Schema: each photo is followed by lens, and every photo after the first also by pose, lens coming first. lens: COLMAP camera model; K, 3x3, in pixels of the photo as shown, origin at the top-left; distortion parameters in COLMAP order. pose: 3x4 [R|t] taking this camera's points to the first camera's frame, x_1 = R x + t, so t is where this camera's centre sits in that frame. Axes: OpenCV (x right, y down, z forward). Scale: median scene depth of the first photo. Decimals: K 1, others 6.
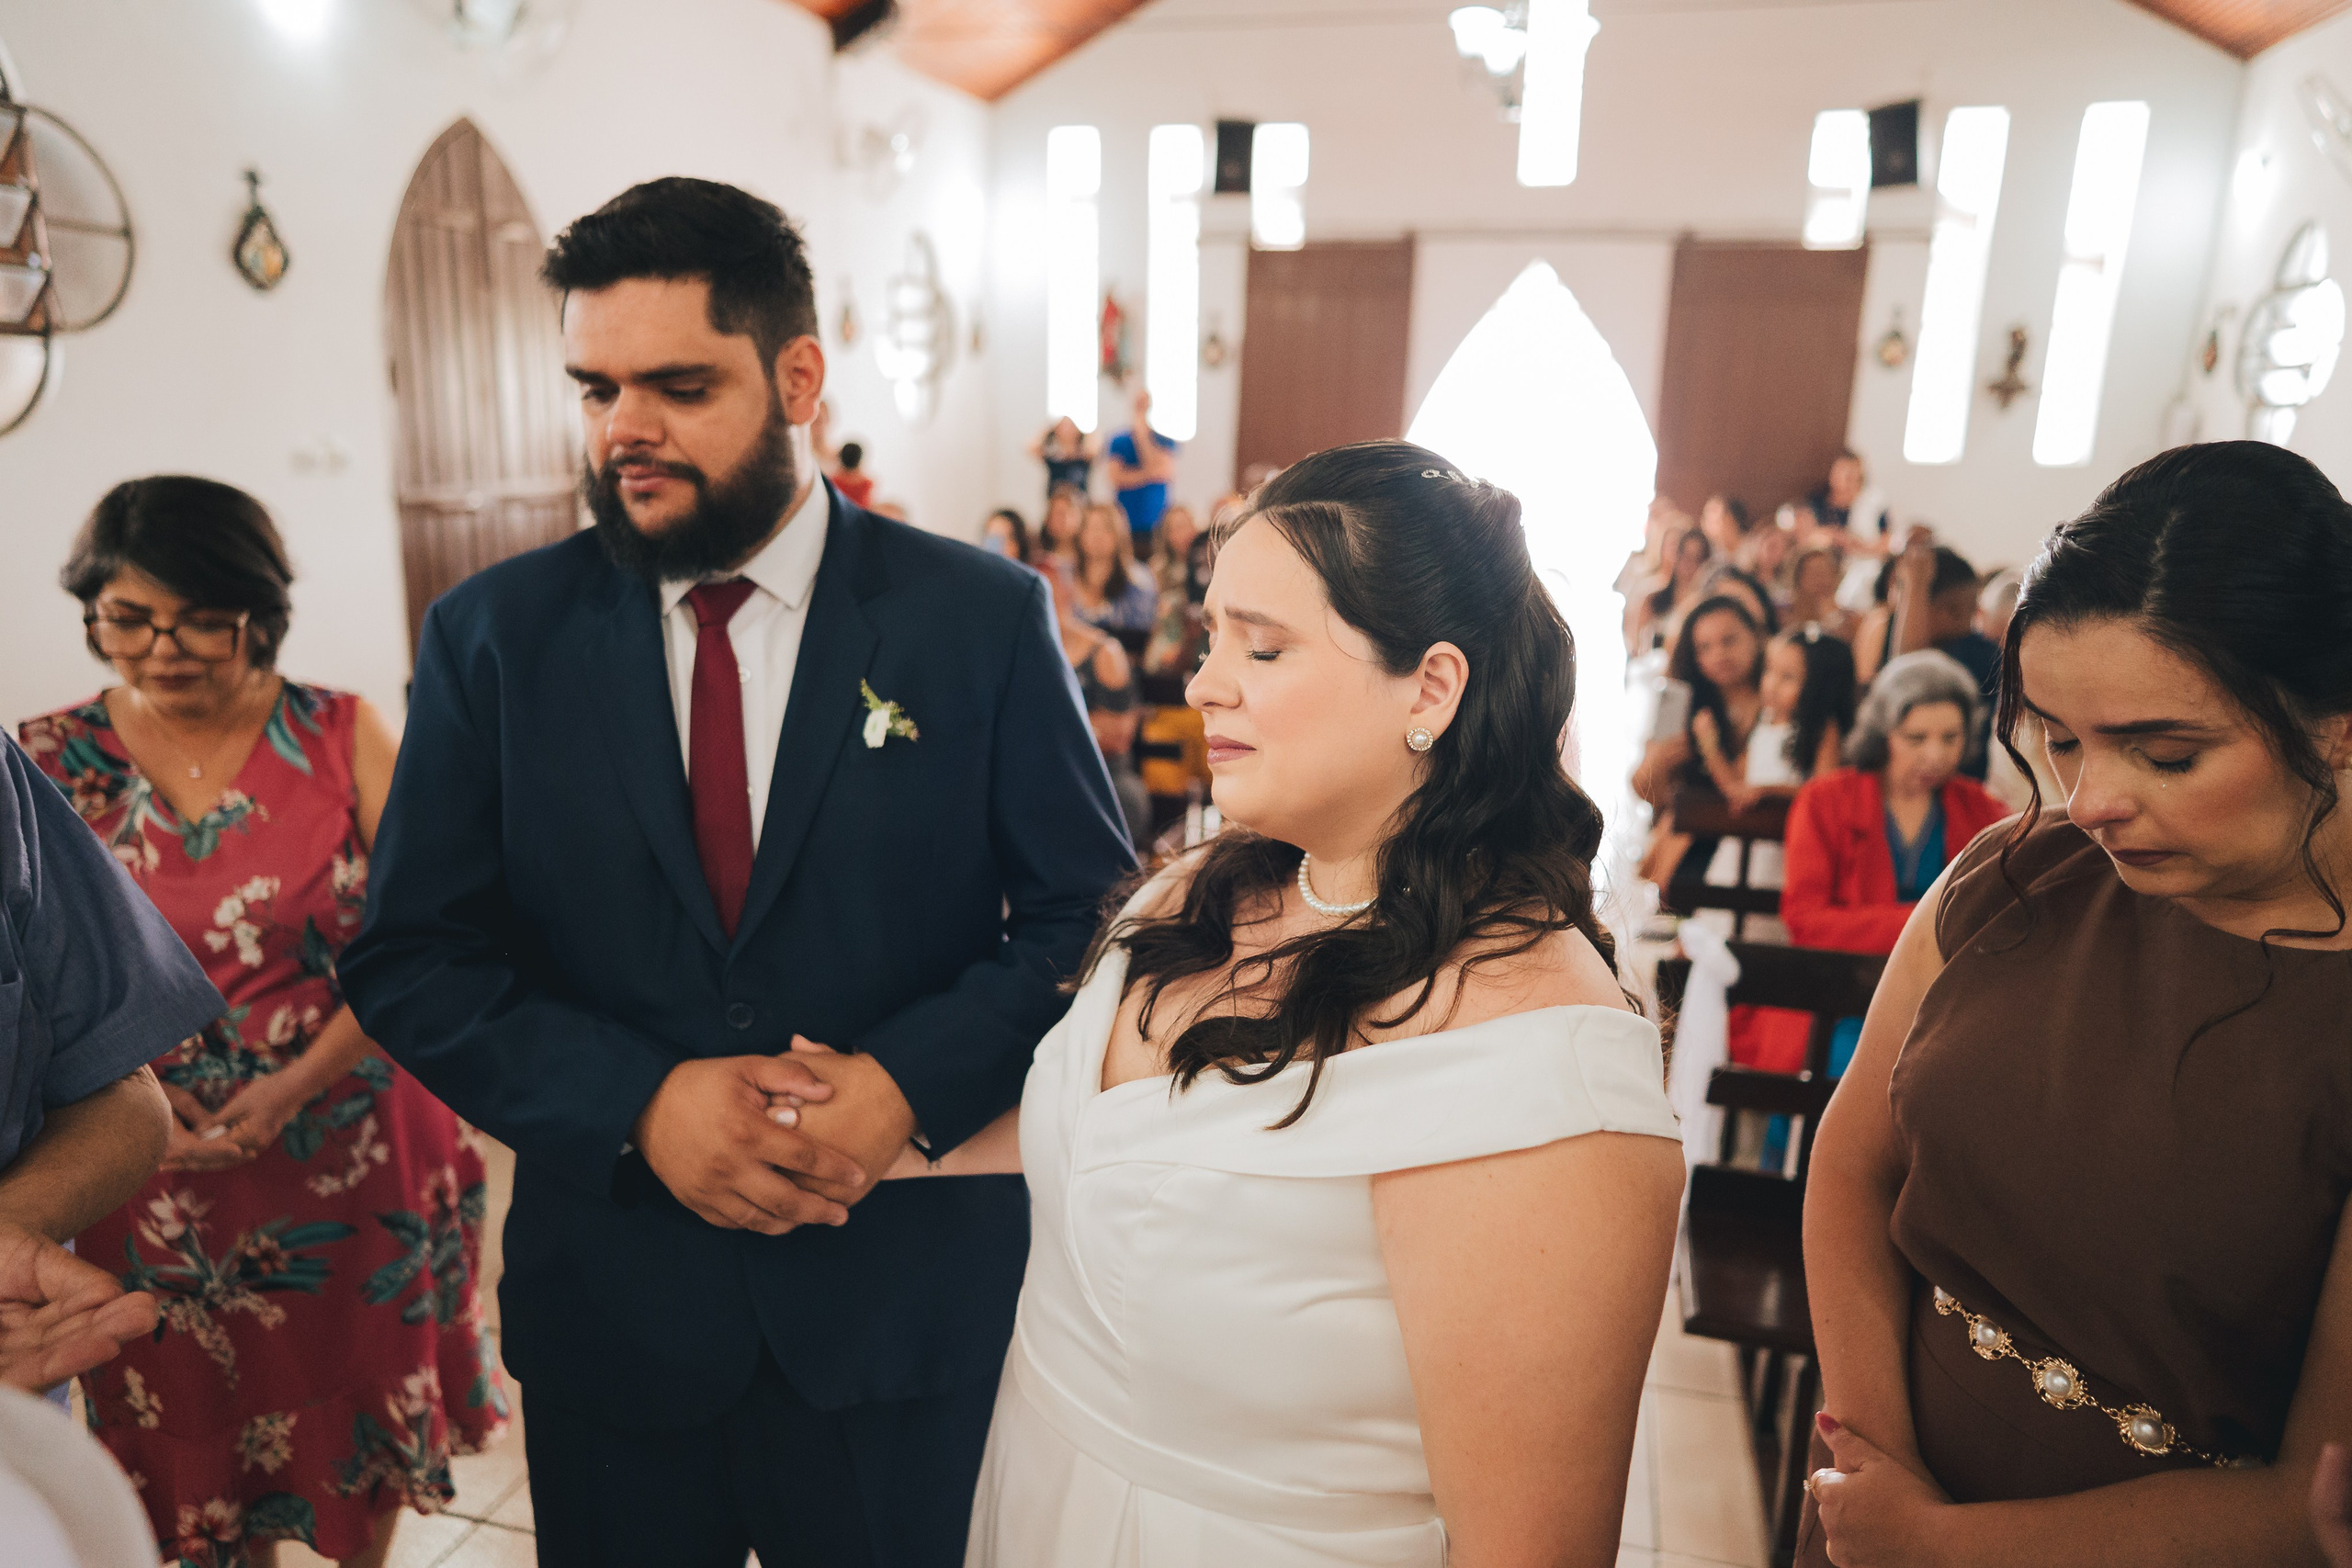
lens RADIAL K [[1567.2, 0, 1162.3], [0, 1567.2, 779.6], [0, 0, 1]] dist [-0.034816, 0.073526]
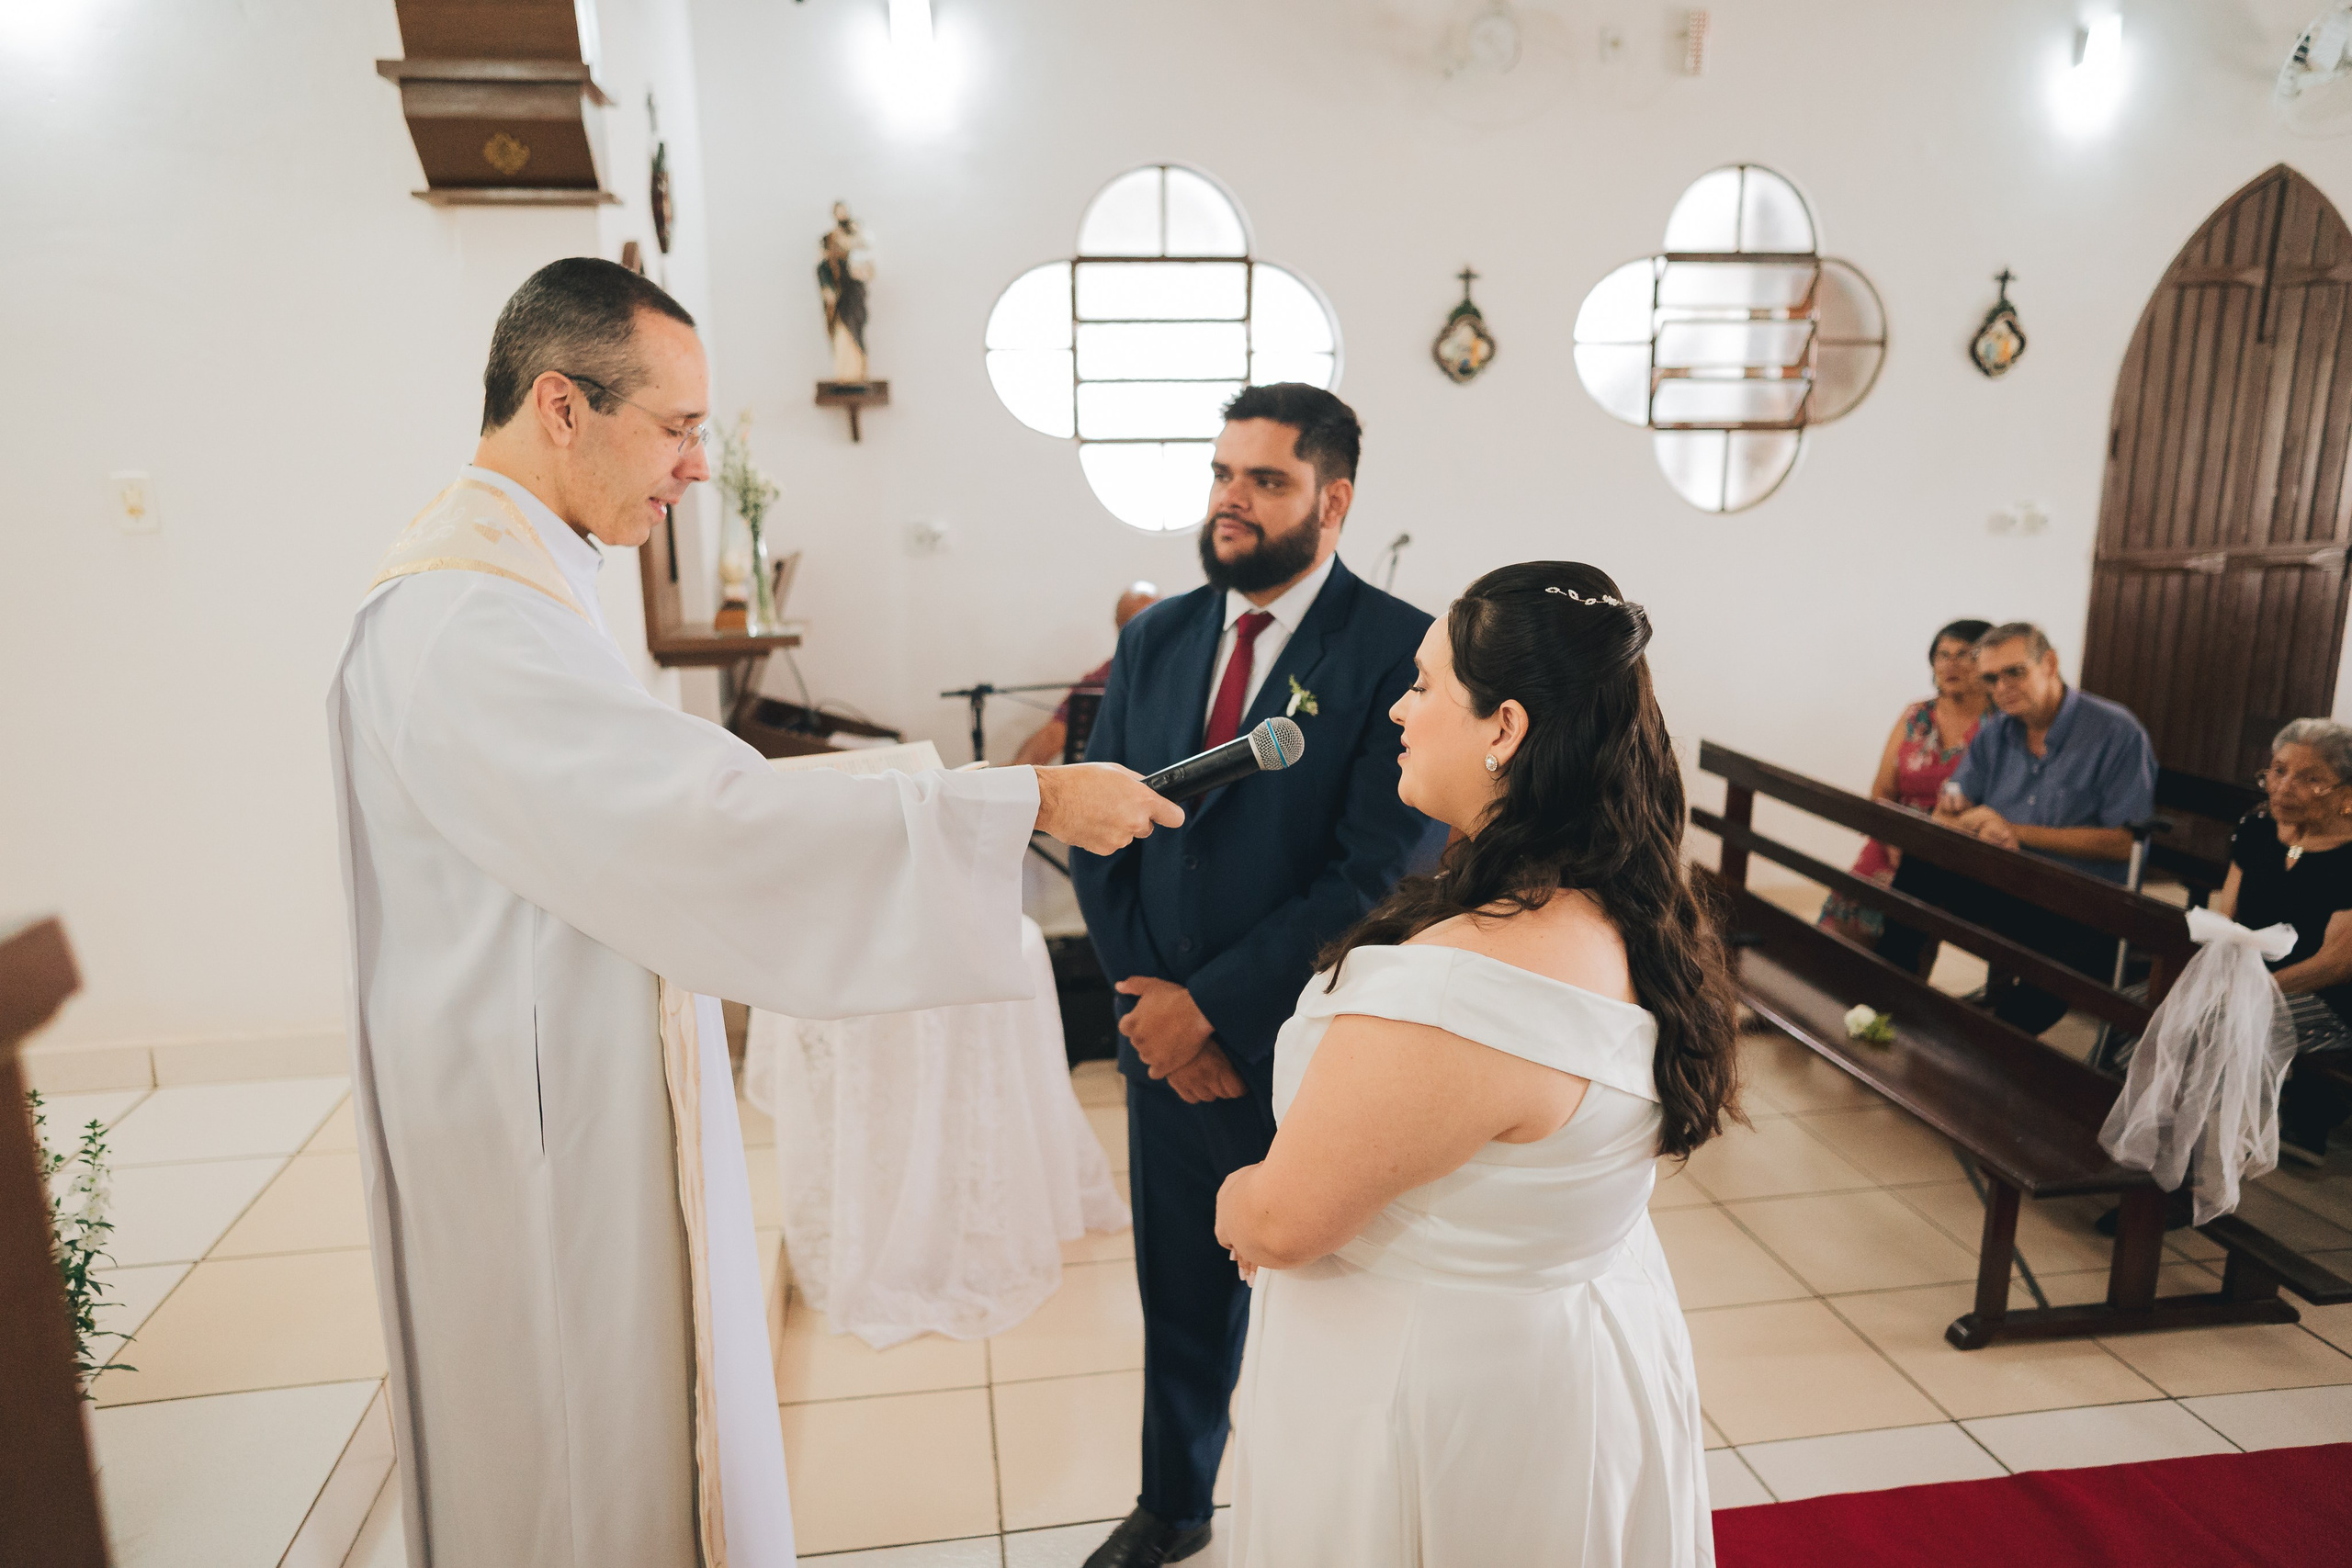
lens RADIAL K [[1593.8, 0, 1176.0], [0, 1593.8, 784.0], [0, 0, 1]] dist [-0.041623, 0.076410]
pose [[0.407355, 0.163205, -0.898569, 0.312008], [-0.185907, 0.978121, 0.093375, -0.020455], [0.894148, 0.129013, 0.428783, 0.011348]]
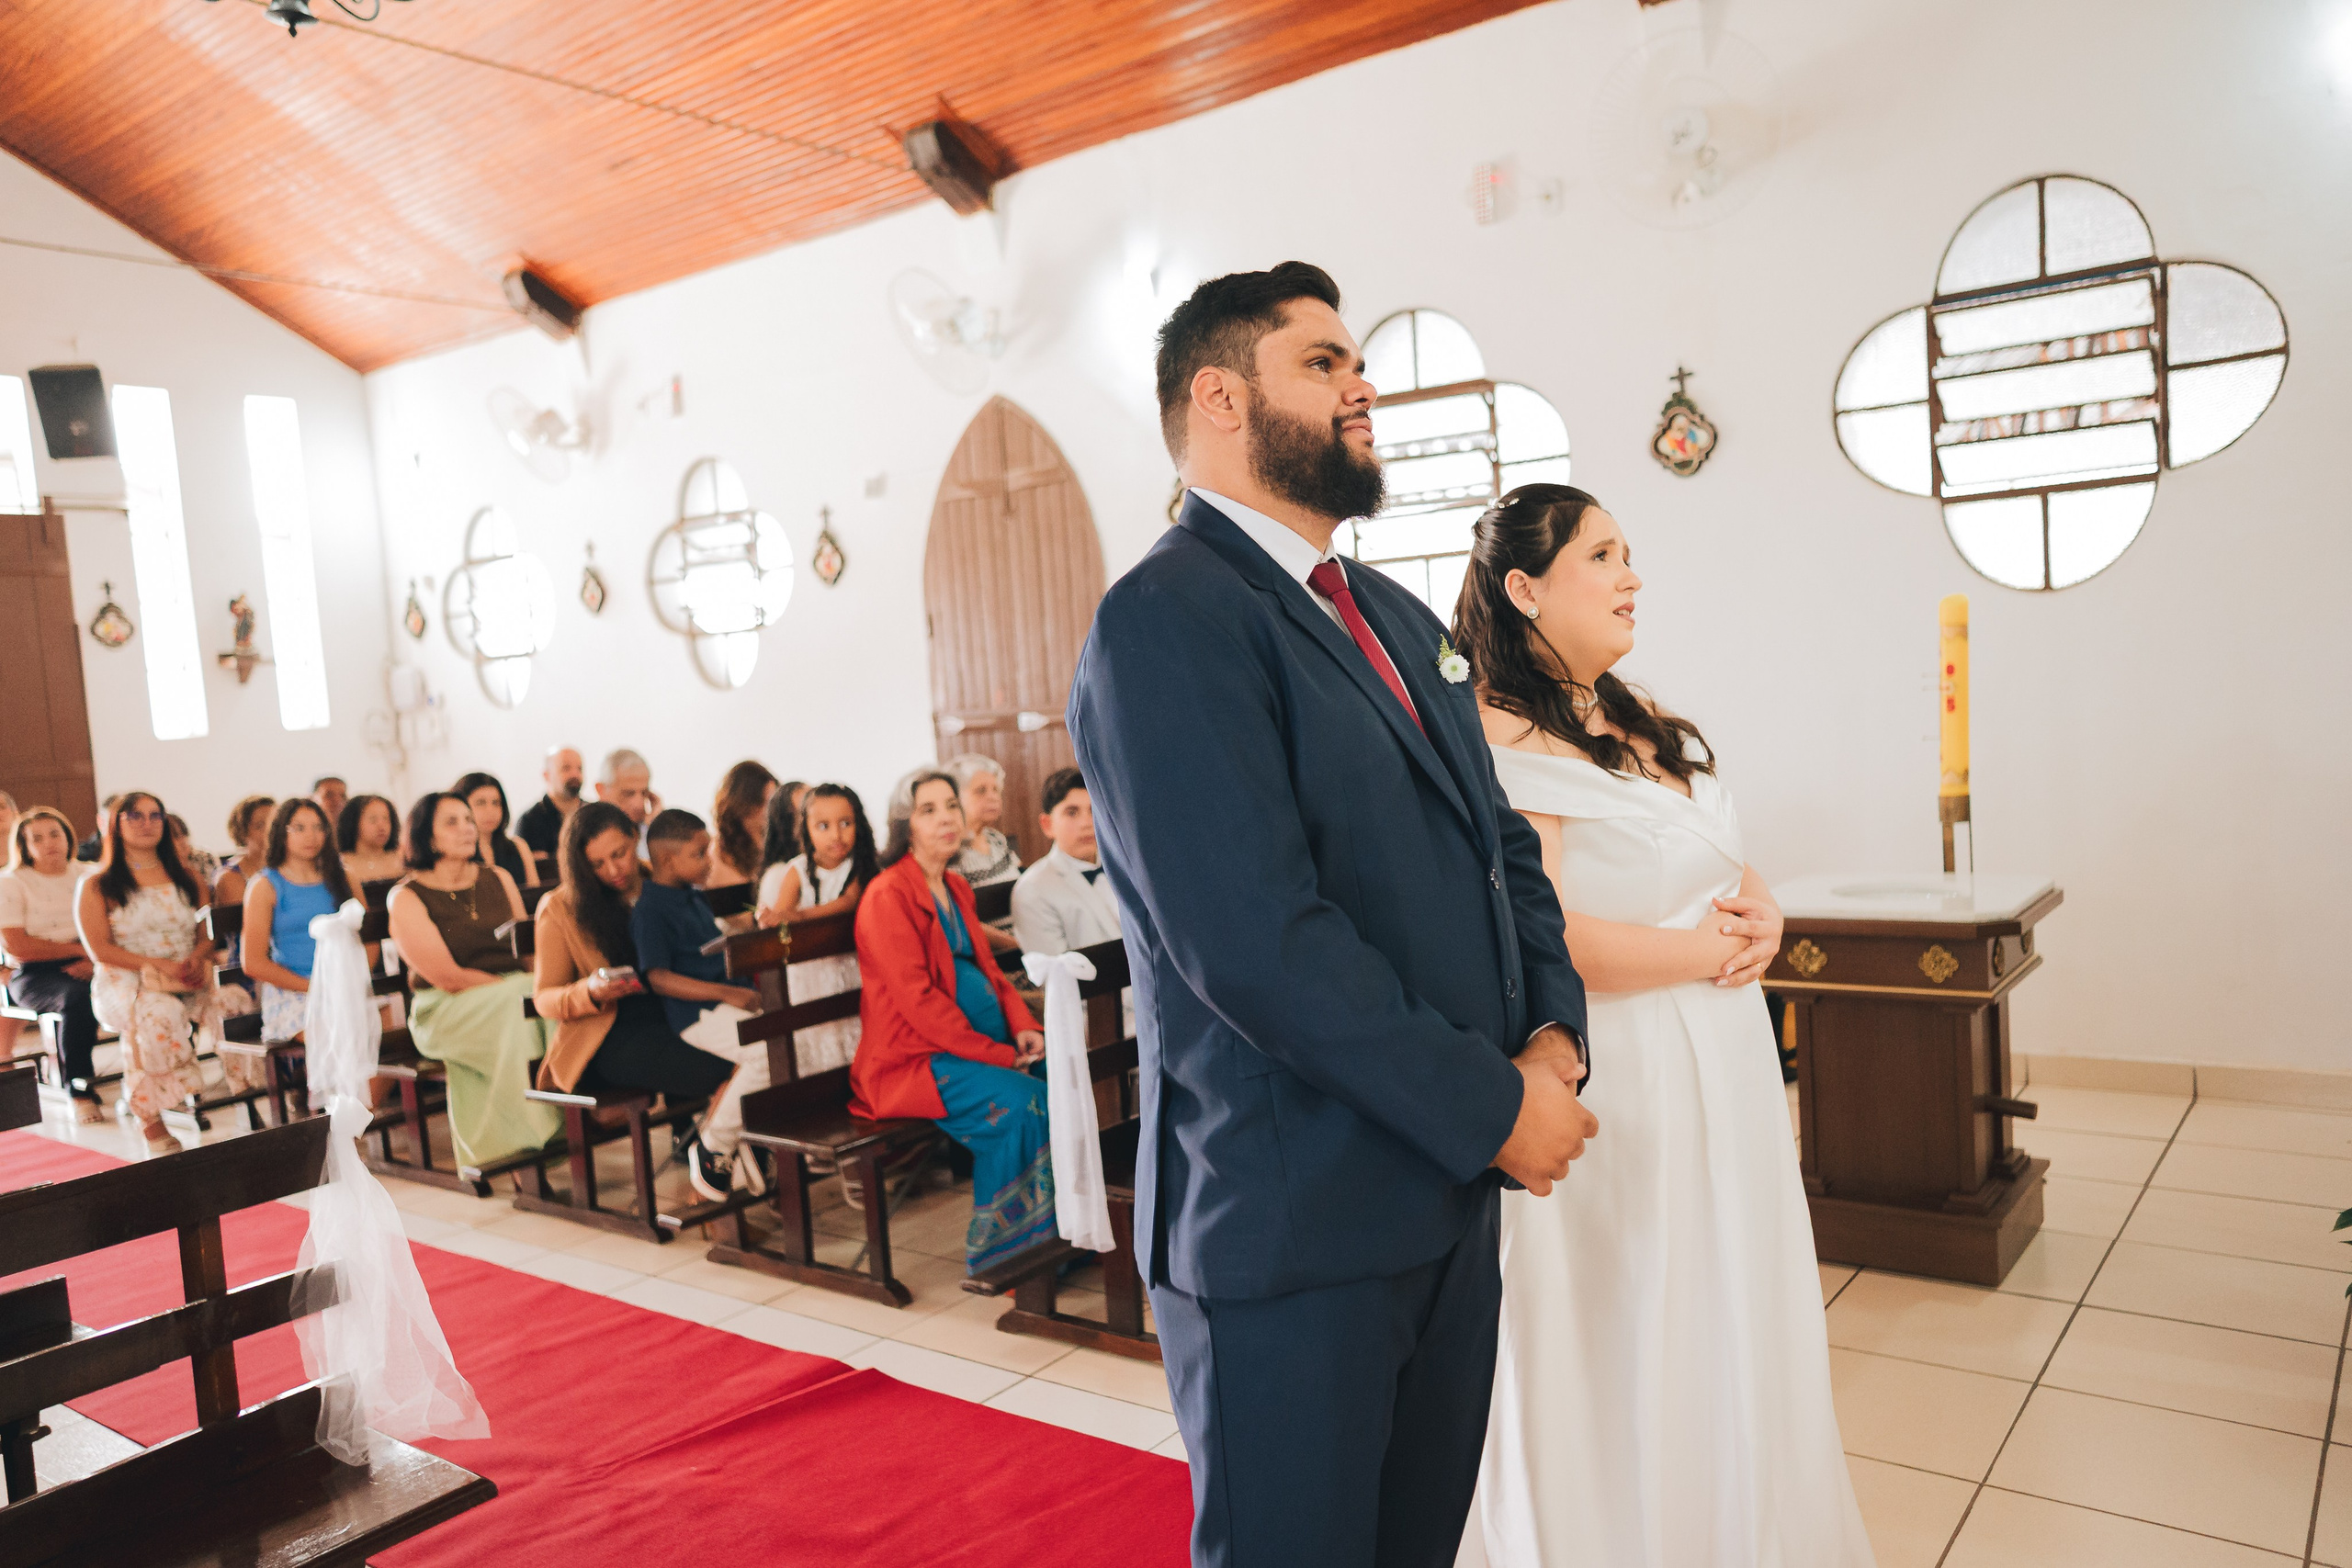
lens RADIAL K [[1694.7, 0, 1178.9], [0, 1694.7, 806.7], [0, 0, 1]] dist [-0.054526, 0.071449]
pose [[0.376520, -0.125784, 0.917829, -0.460889], [0.294802, 0.955506, 0.010011, 0.001584], [-0.878251, 0.266808, 0.396849, 0.188677]]
